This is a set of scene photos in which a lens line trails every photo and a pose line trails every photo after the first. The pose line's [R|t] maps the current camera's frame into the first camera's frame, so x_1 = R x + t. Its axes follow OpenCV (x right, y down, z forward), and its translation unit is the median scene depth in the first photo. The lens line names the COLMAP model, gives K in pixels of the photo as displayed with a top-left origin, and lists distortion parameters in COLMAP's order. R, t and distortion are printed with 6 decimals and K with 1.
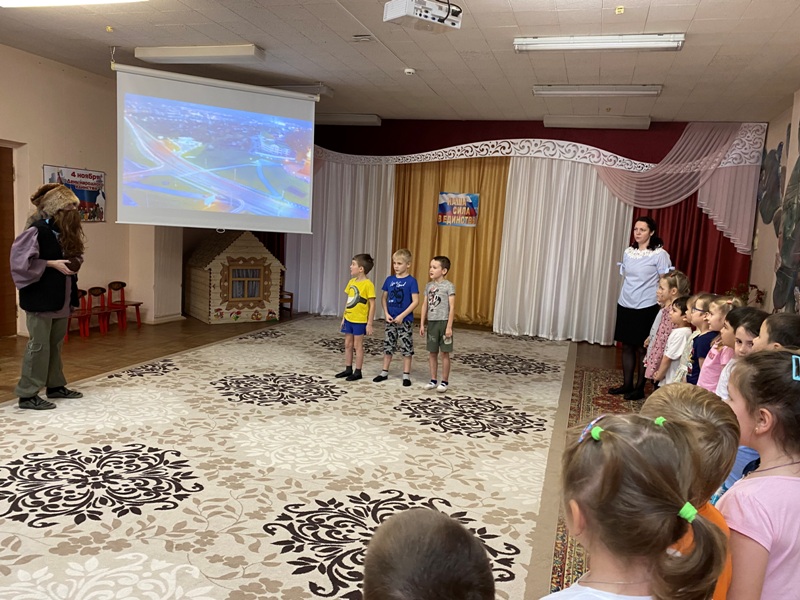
lens RADIAL K [[606.3, 0, 408.3], [0, 606.3, 298.9], [0, 0, 1]] dist [0.030083, -0.038246]
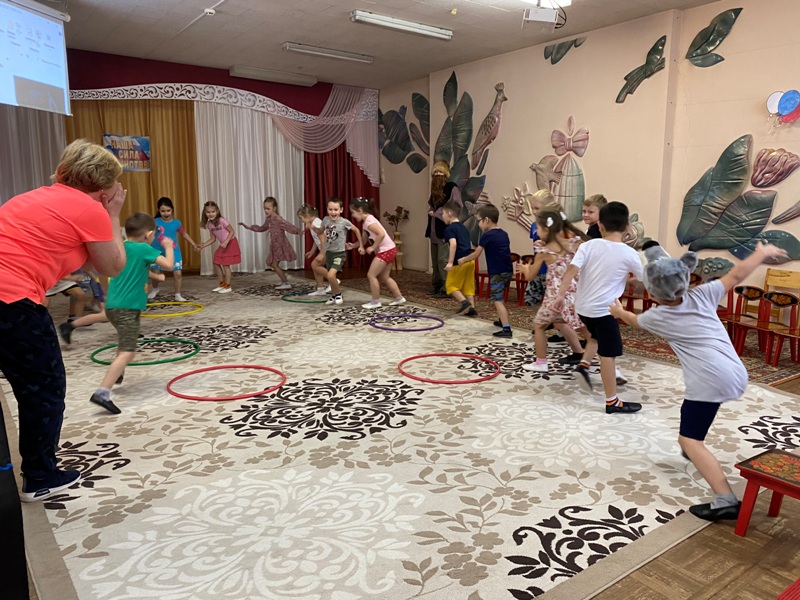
lens RADIAL K [[606.3, 0, 406.8], [0, 606.3, 294.1], [0, 0, 1]] dist [0.030083, -0.038246]
pose [[0.595247, -0.180742, 0.782952, -0.540230], [0.124521, 0.983352, 0.132336, -0.006621], [-0.793836, 0.018722, 0.607843, 0.112160]]
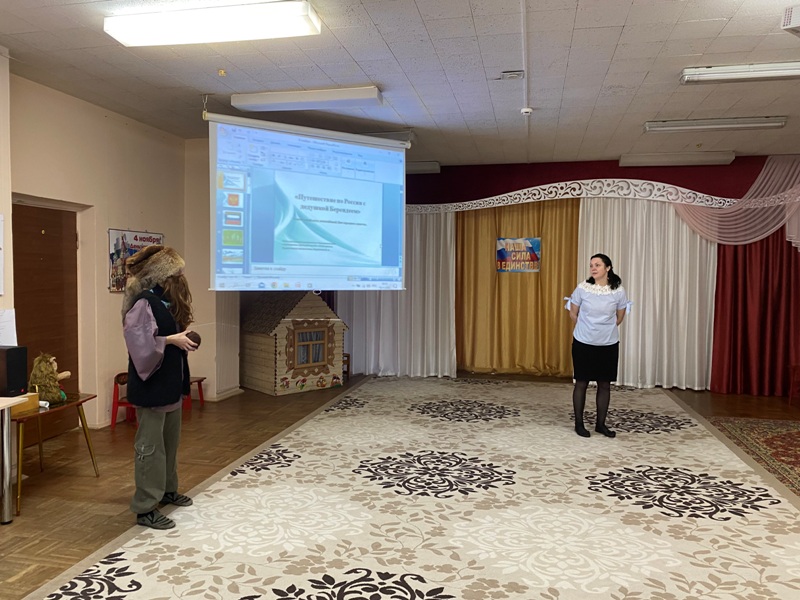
lens RADIAL K [[606.3, 0, 401.2], [0, 606.3, 292.9], [0, 0, 1]] dist [0.030083, -0.038246]
pose [[0.995456, -0.054664, 0.077970, -0.220687], [0.061242, 0.994529, -0.084629, -0.024395], [-0.072917, 0.089020, 0.993357, 0.091469]]
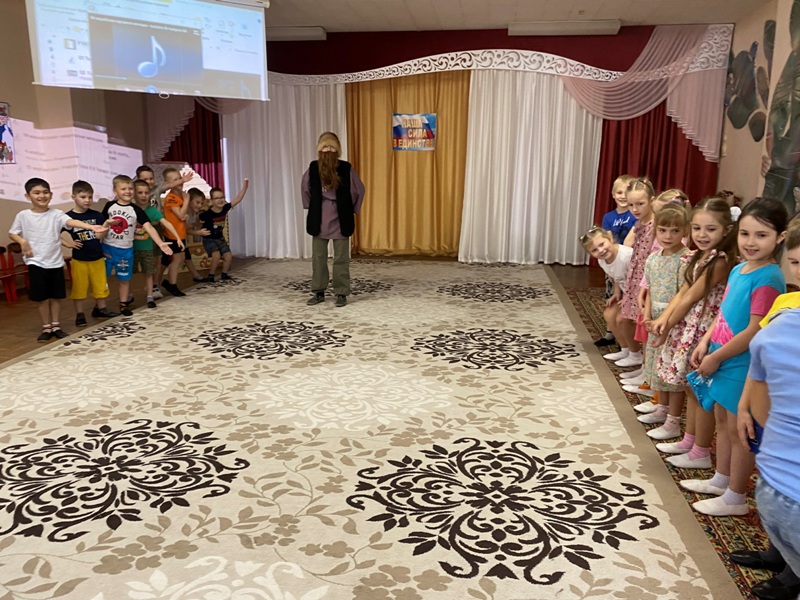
lens RADIAL K [[606.3, 0, 409.3], [0, 606.3, 298.2], [0, 0, 1]] dist [0.030083, -0.038246]
pose [[0.986531, -0.085029, 0.139737, -0.095175], [0.070415, 0.991828, 0.106393, 0.006293], [-0.147641, -0.095121, 0.984456, 0.075051]]
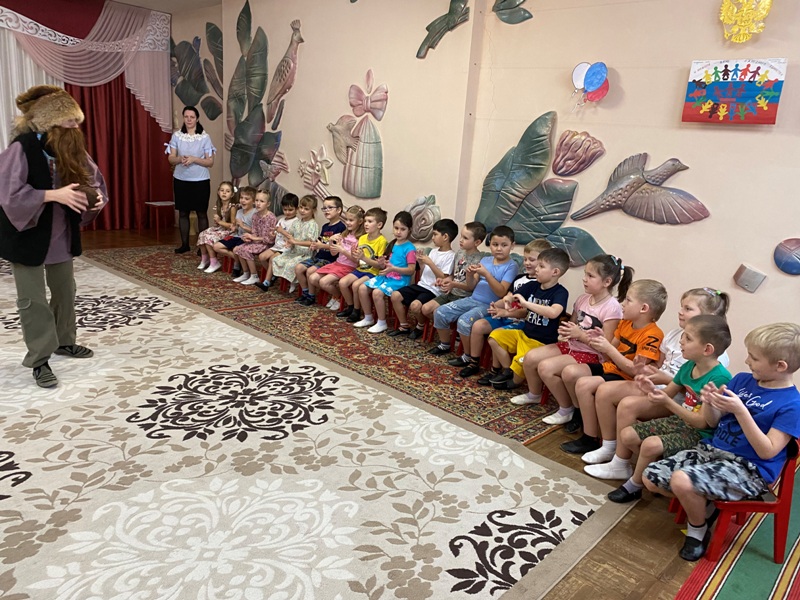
lens RADIAL K [[606.3, 0, 397.1], [0, 606.3, 291.9], [0, 0, 1]] dist [0.030083, -0.038246]
pose [[0.443346, -0.234722, 0.865072, -0.331419], [0.060779, 0.970756, 0.232249, -0.022650], [-0.894288, -0.050389, 0.444647, 0.084008]]
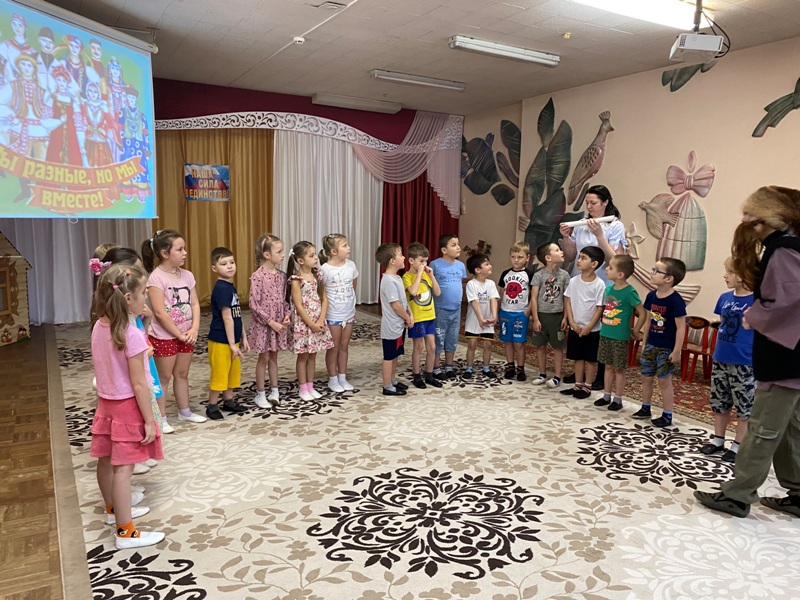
lens RADIAL K [[606.3, 0, 391.9], [0, 606.3, 306.4], [0, 0, 1]] dist [0.030083, -0.038246]
pose [[0.692150, -0.151959, 0.705575, -0.499311], [0.102496, 0.988372, 0.112320, -0.046637], [-0.714439, -0.005424, 0.699677, 0.190092]]
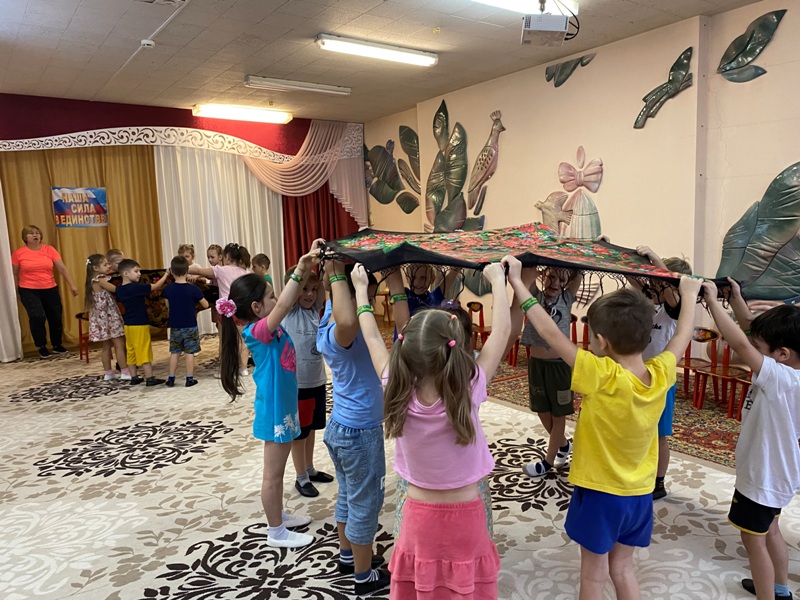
lens RADIAL K [[606.3, 0, 406.7], [0, 606.3, 306.9], [0, 0, 1]] dist [0.030083, -0.038246]
pose [[0.594904, -0.186046, 0.781969, -0.411088], [0.165733, 0.980332, 0.107154, -0.036444], [-0.786525, 0.065852, 0.614037, 0.177209]]
